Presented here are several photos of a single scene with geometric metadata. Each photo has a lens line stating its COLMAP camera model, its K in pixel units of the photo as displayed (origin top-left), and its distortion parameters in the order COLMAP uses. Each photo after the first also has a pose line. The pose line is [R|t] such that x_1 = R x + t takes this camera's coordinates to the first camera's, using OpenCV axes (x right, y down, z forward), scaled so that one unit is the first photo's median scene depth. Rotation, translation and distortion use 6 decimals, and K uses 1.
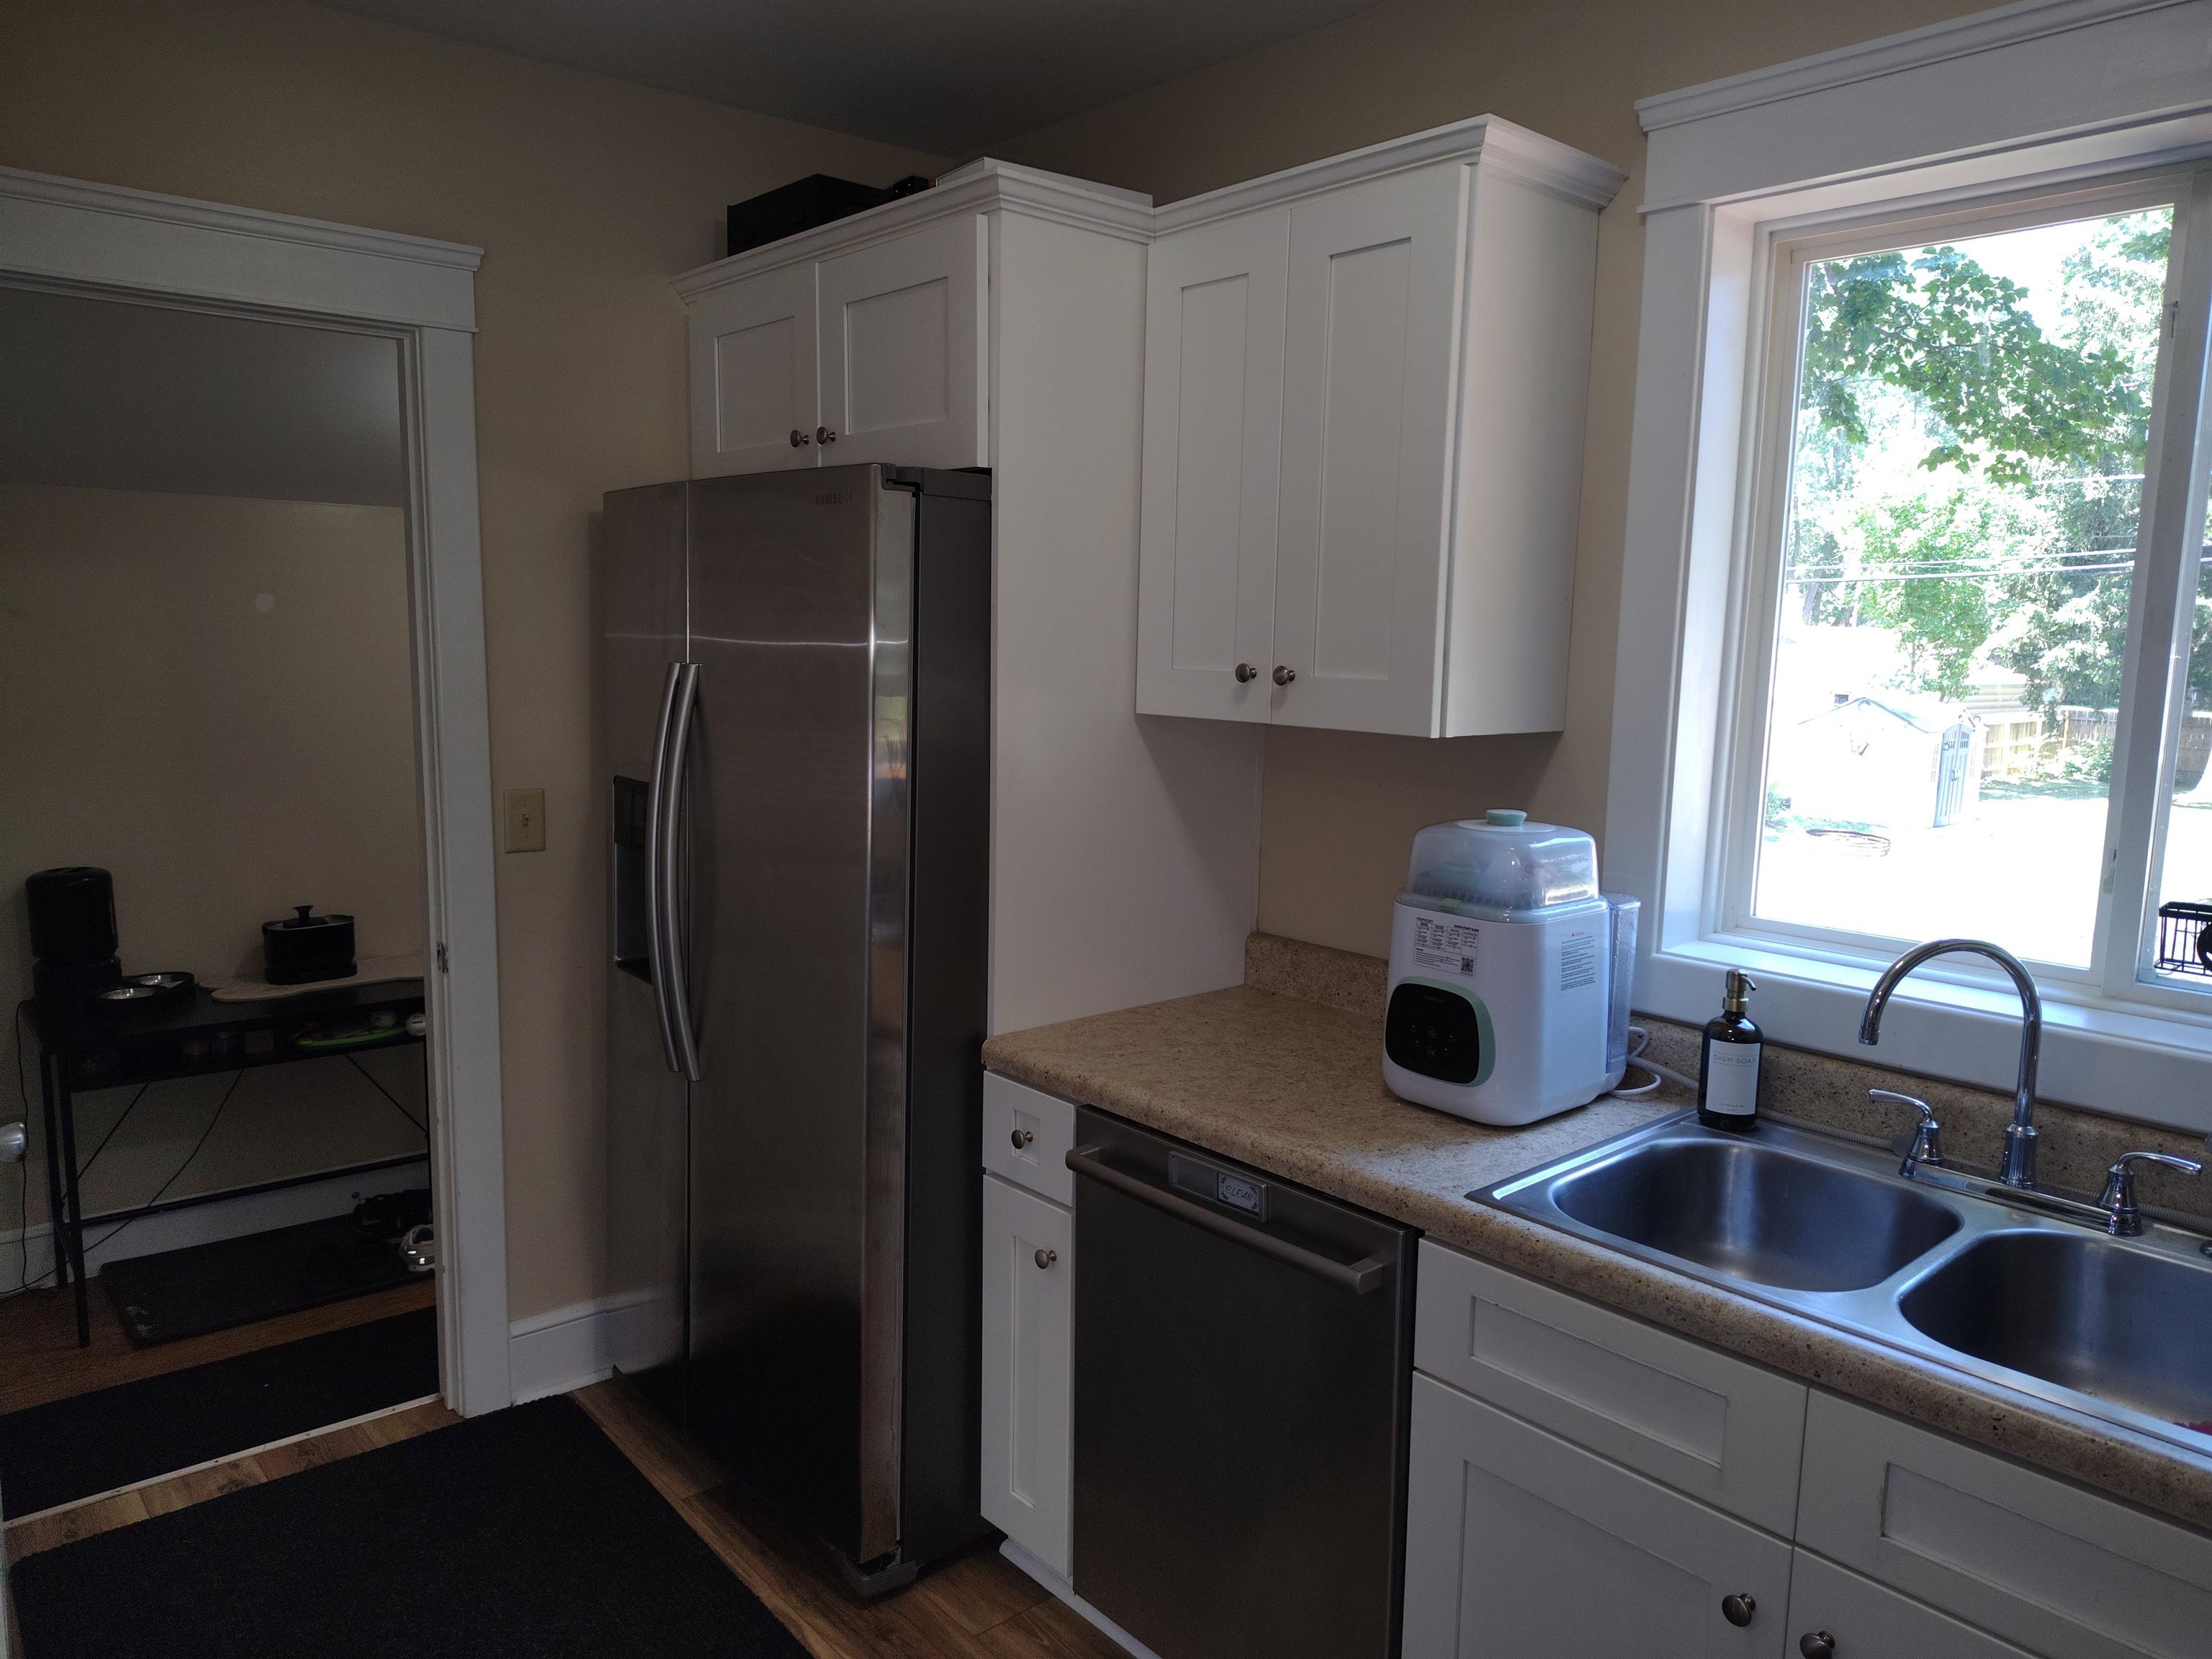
lens RADIAL K [[1537.8, 0, 1106.0], [0, 1537.8, 829.5], [0, 0, 1]] dist [-0.001082, 0.001836]
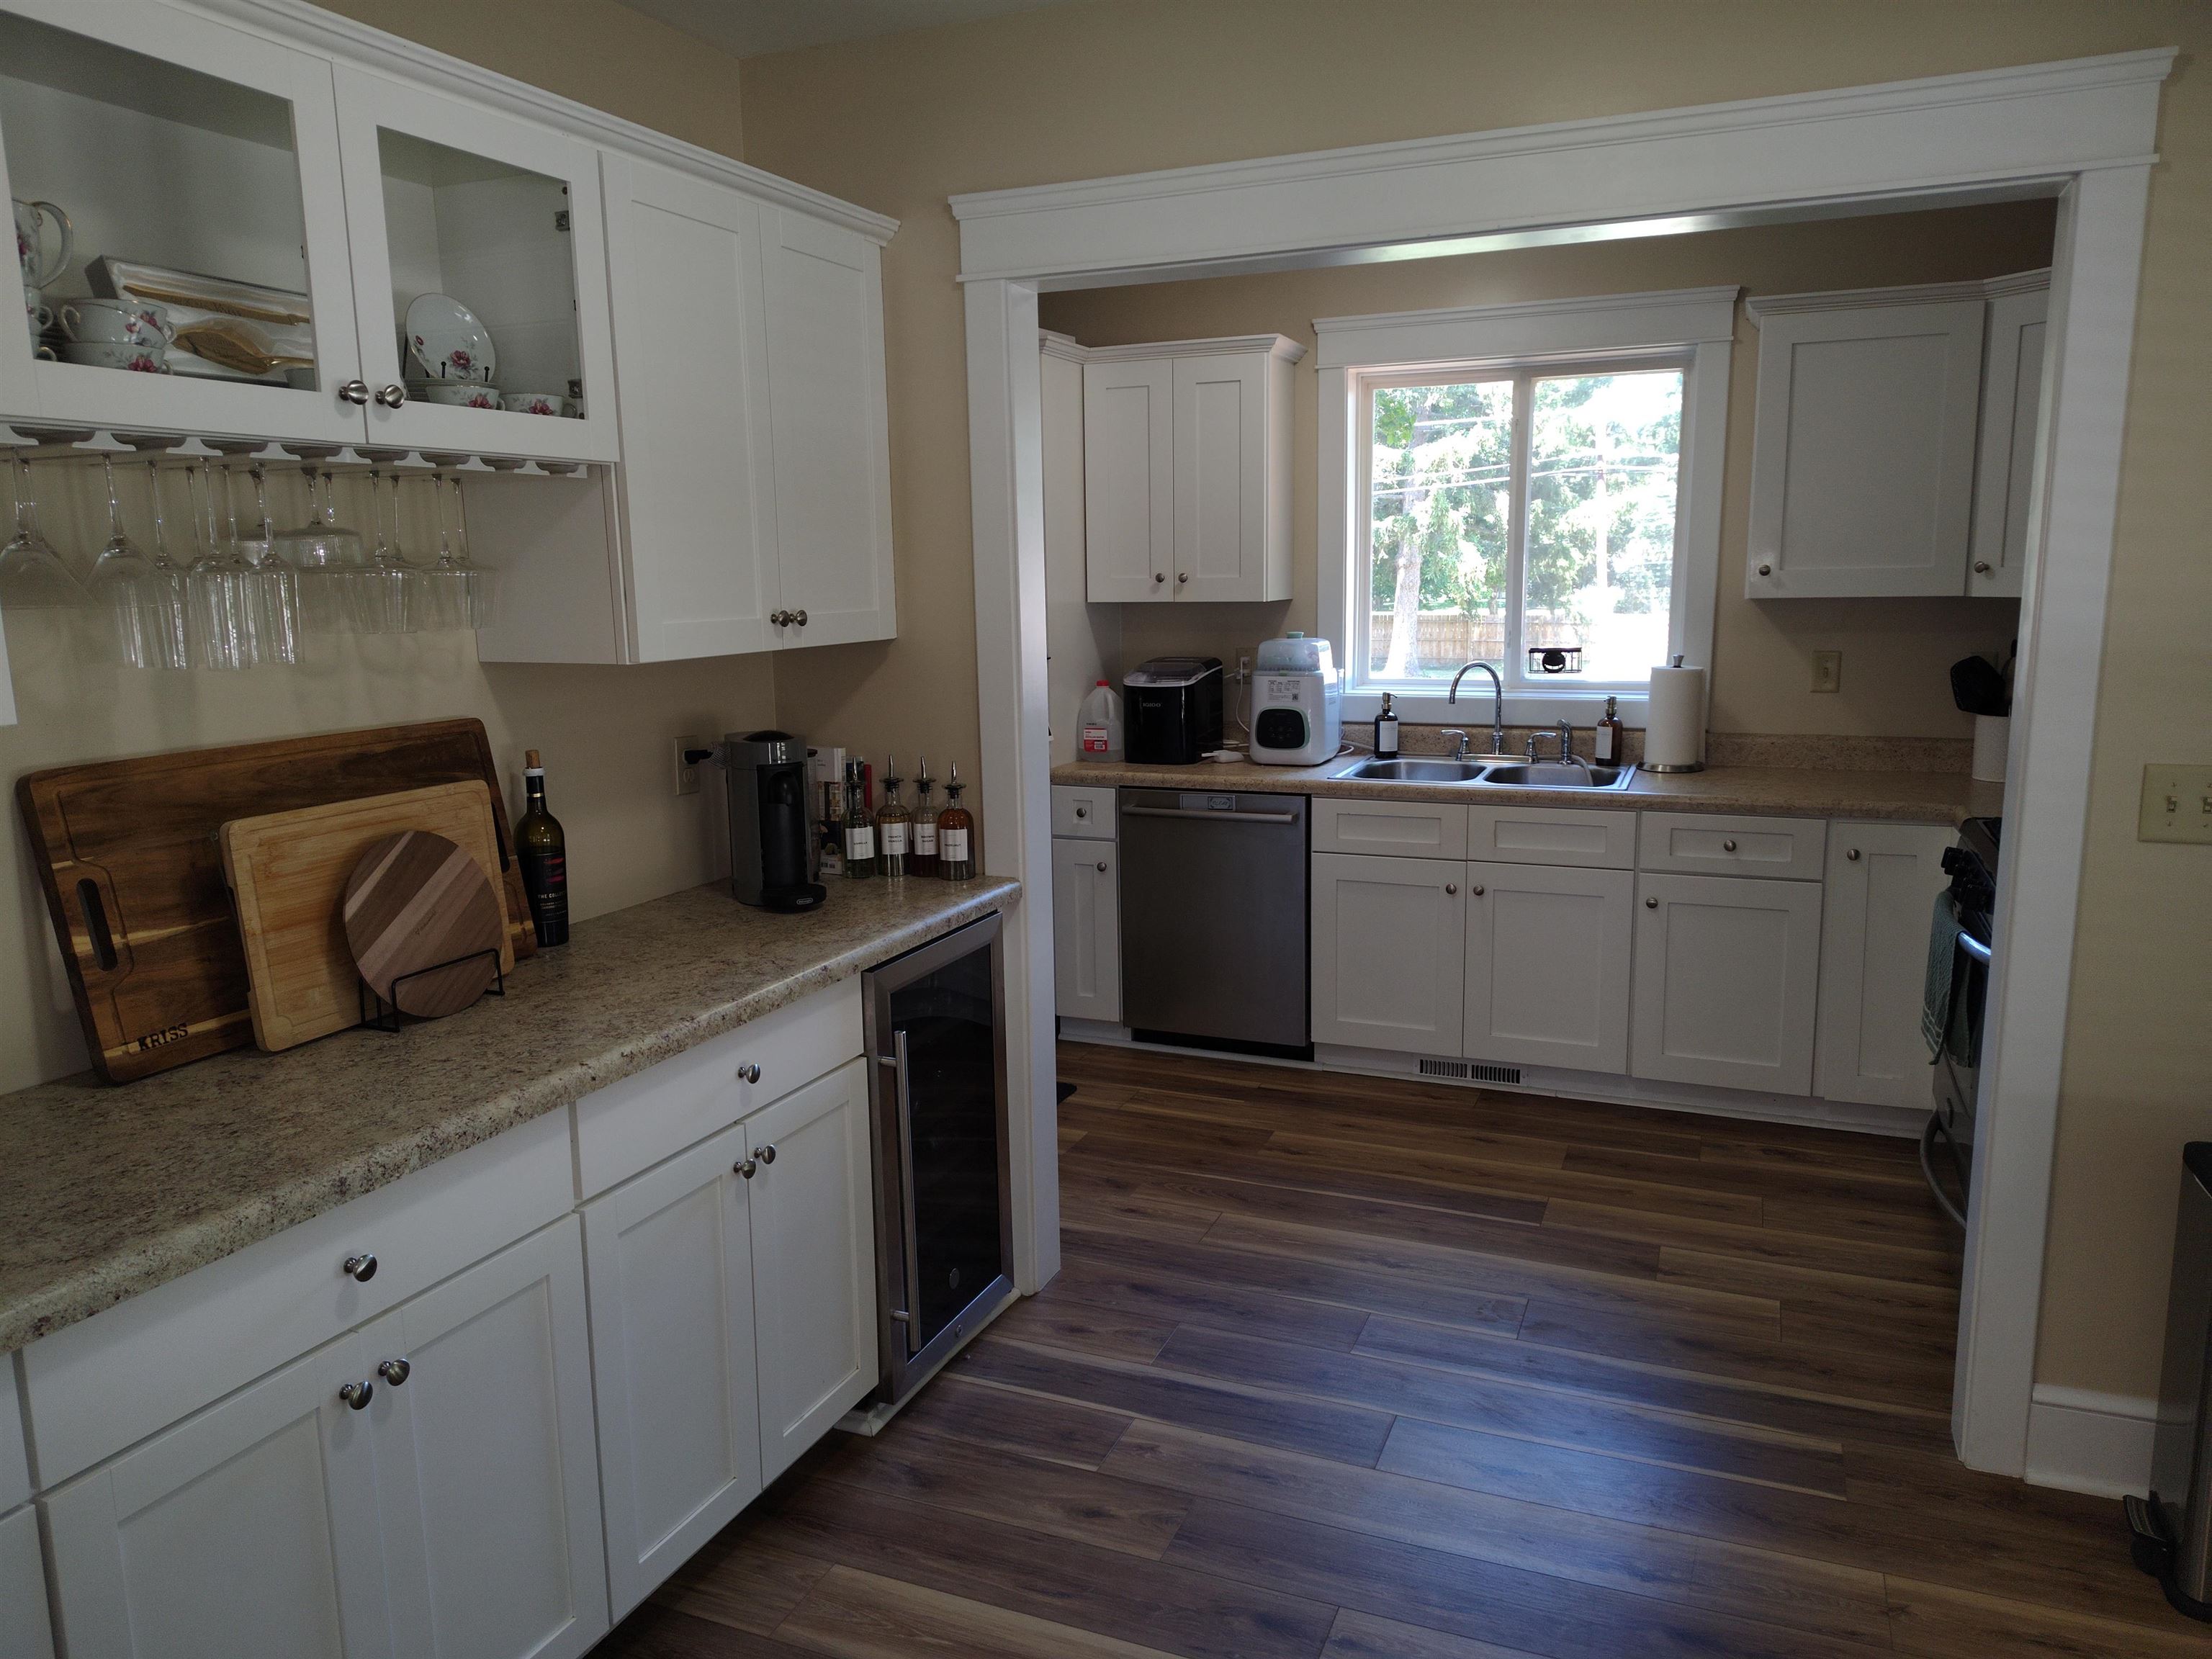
lens RADIAL K [[1537.8, 0, 1106.0], [0, 1537.8, 829.5], [0, 0, 1]] dist [-0.001082, 0.001836]
pose [[0.886175, -0.110470, 0.449990, -1.077635], [0.092058, 0.993779, 0.062676, 0.113448], [-0.454114, -0.014116, 0.890832, -0.941968]]
